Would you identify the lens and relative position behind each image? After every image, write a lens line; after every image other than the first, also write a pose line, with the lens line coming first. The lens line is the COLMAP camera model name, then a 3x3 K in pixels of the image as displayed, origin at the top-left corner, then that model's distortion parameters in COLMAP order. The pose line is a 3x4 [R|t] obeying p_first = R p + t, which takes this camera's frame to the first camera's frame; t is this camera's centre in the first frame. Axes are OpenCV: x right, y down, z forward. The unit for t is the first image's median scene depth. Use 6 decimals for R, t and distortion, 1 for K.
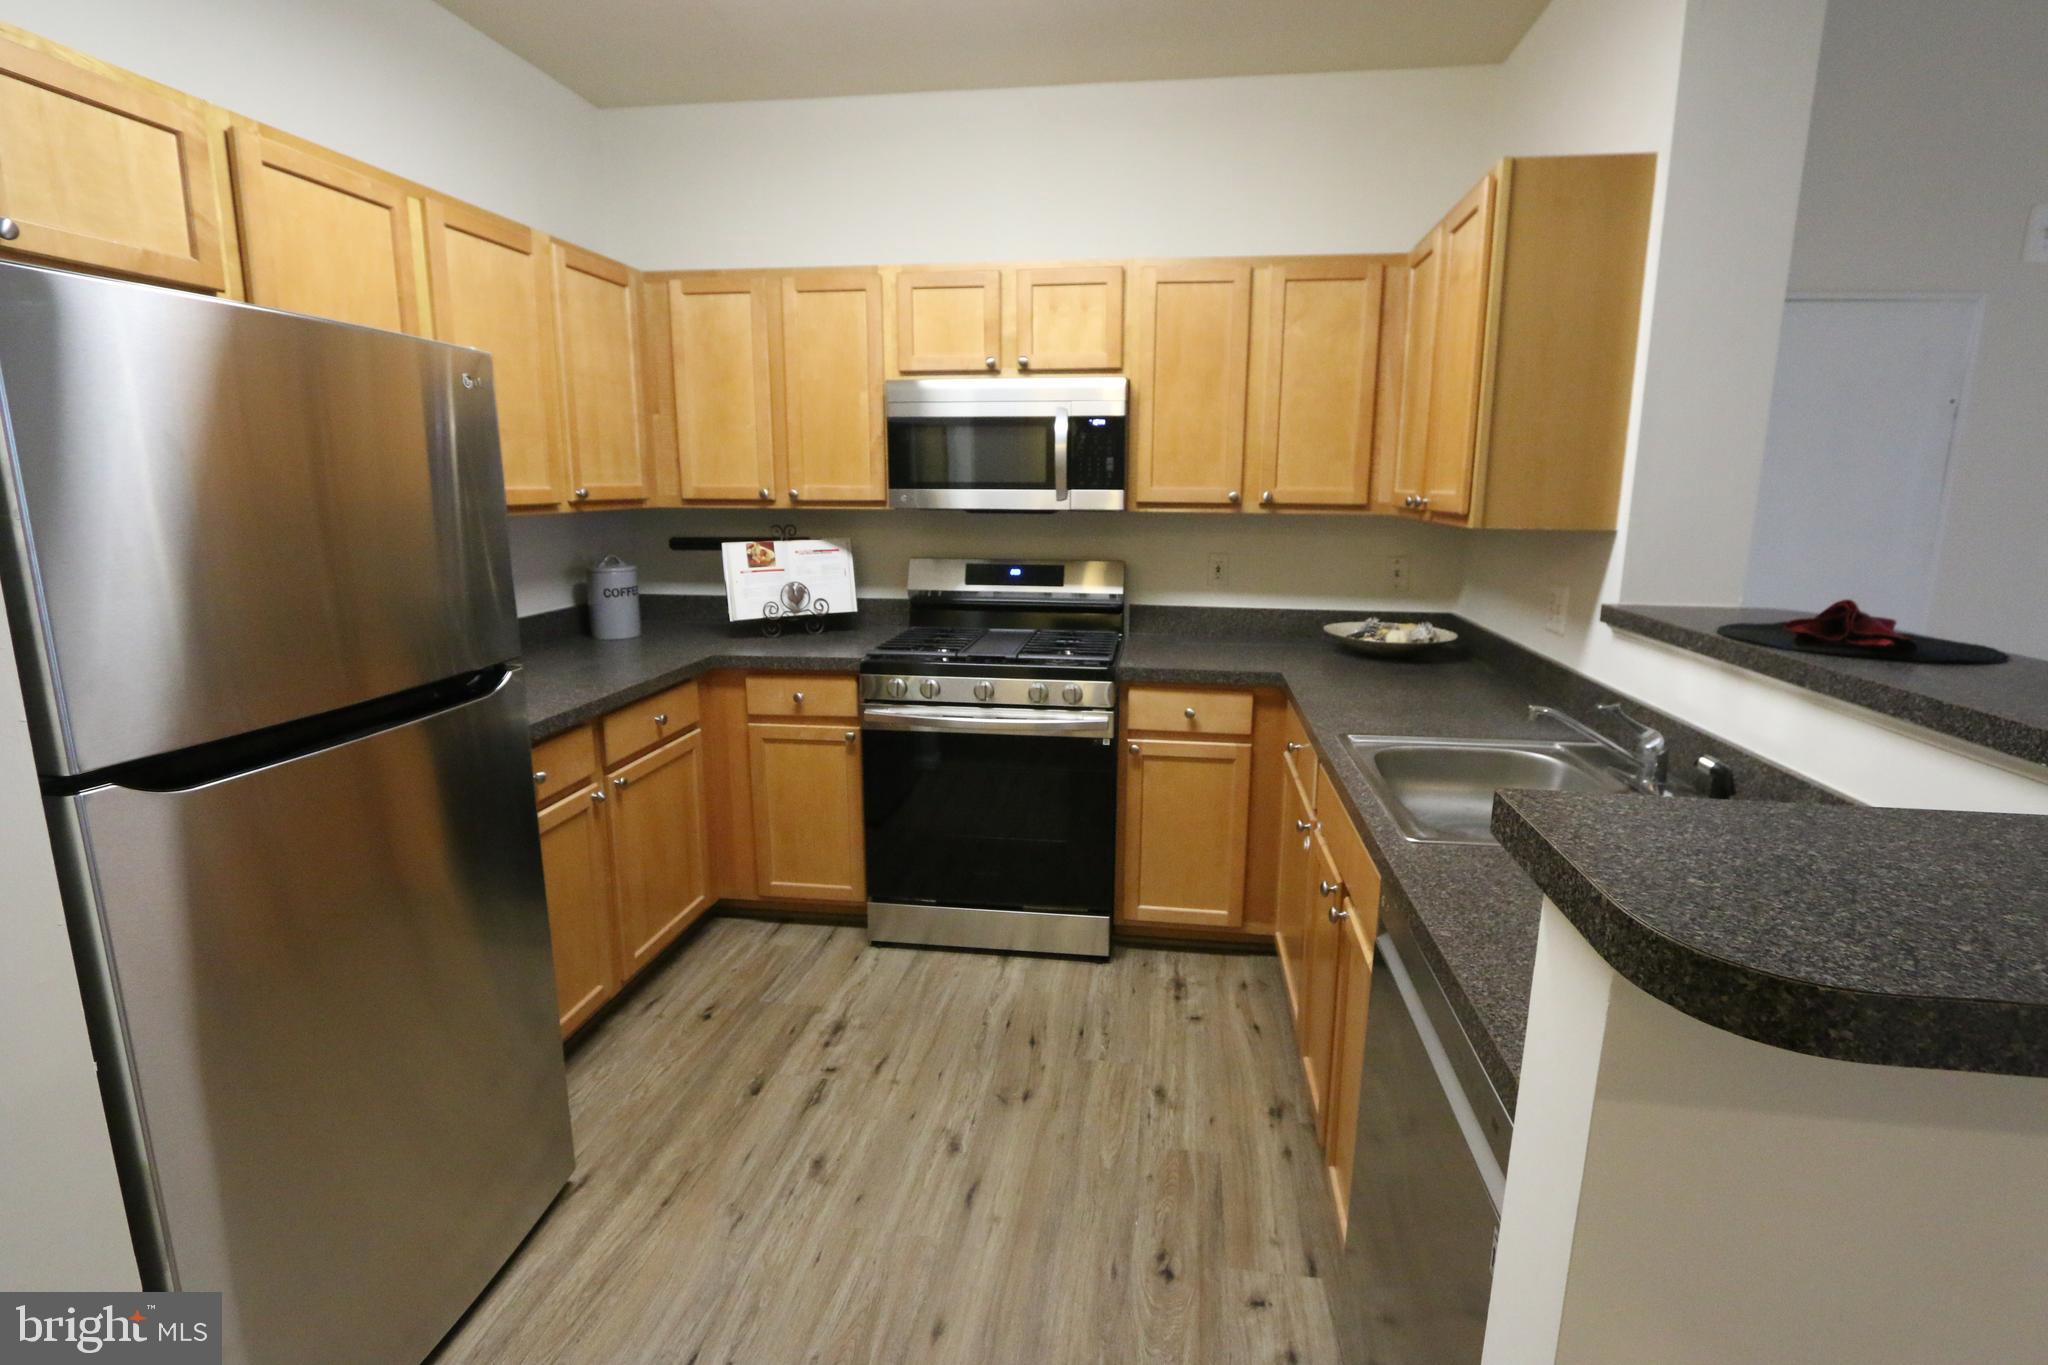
lens RADIAL K [[936.3, 0, 1050.2], [0, 936.3, 657.7], [0, 0, 1]] dist [-0.019099, 0.003853]
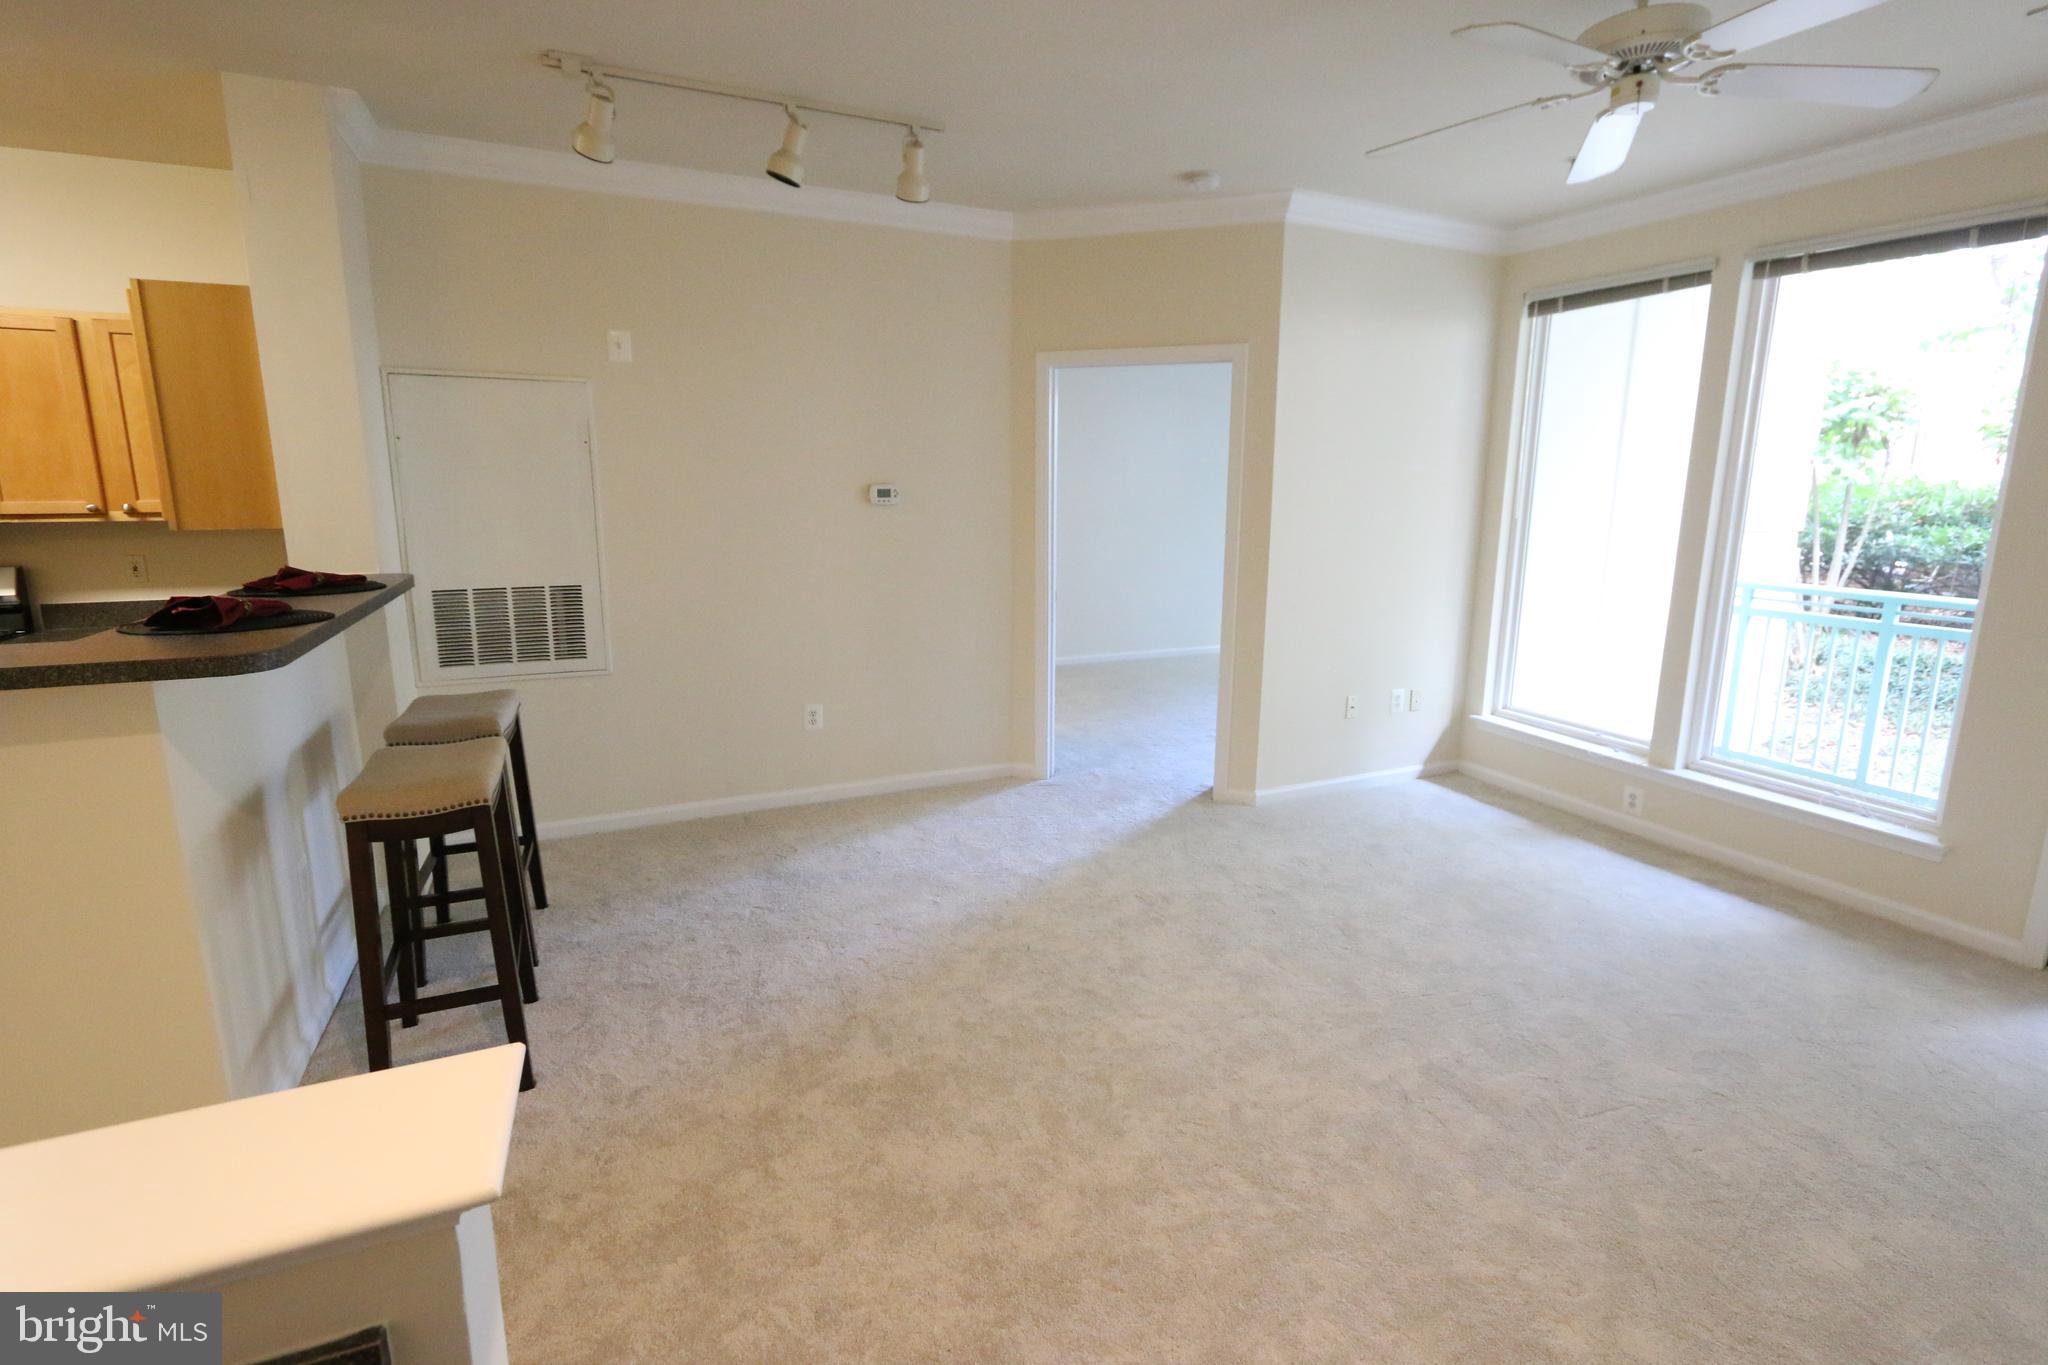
lens RADIAL K [[936.3, 0, 1043.5], [0, 936.3, 659.4], [0, 0, 1]] dist [-0.019099, 0.003853]
pose [[0.840438, -0.103984, 0.531838, 0.592711], [0.097940, 0.994402, 0.039653, 0.098178], [-0.532984, 0.018762, 0.845917, -0.674603]]
